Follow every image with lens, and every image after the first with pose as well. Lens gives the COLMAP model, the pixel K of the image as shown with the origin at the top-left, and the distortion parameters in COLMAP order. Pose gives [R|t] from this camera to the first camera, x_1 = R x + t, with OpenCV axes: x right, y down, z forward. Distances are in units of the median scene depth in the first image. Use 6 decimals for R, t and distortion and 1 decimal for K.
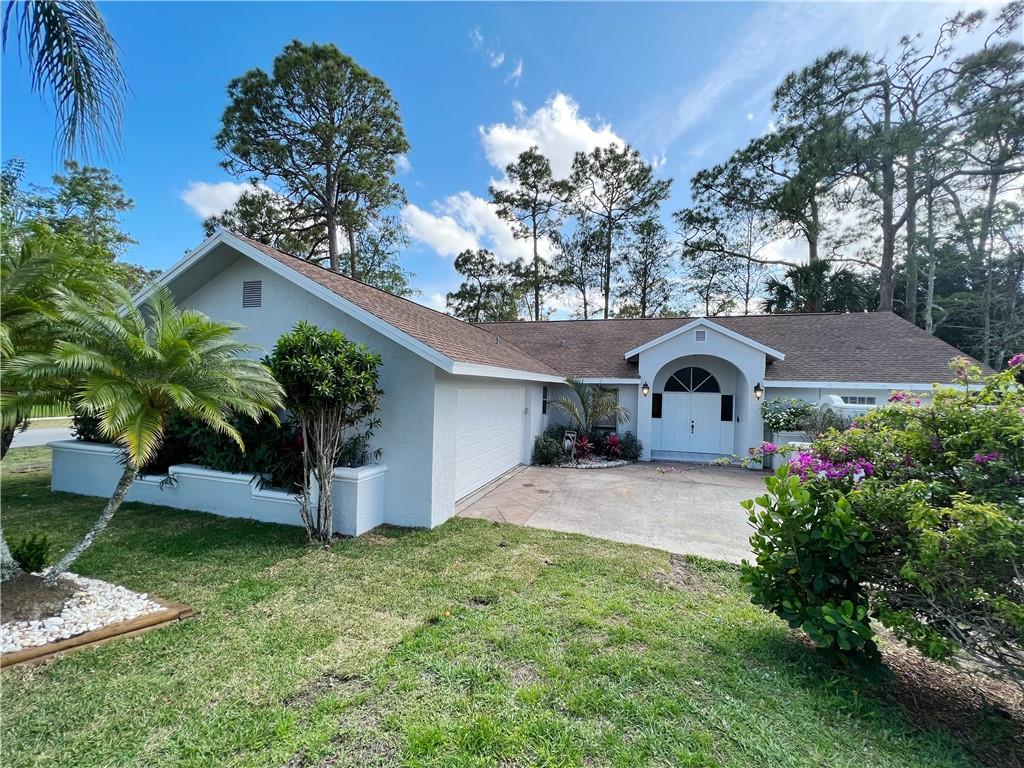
lens RADIAL K [[409.7, 0, 519.1], [0, 409.7, 384.9], [0, 0, 1]] dist [-0.002645, -0.000781]
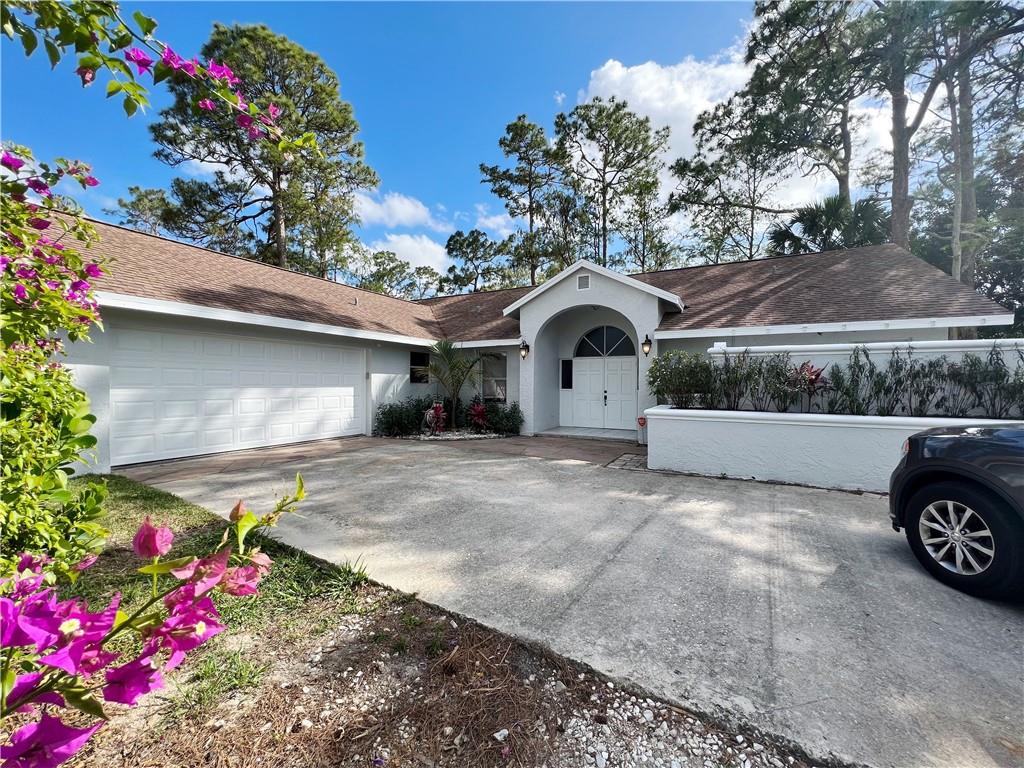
lens RADIAL K [[409.7, 0, 509.7], [0, 409.7, 384.7], [0, 0, 1]] dist [-0.002645, -0.000781]
pose [[0.982705, -0.018642, -0.184238, 0.225197], [0.020792, 0.999736, 0.009744, 0.037255], [0.184008, -0.013406, 0.982833, 0.081822]]
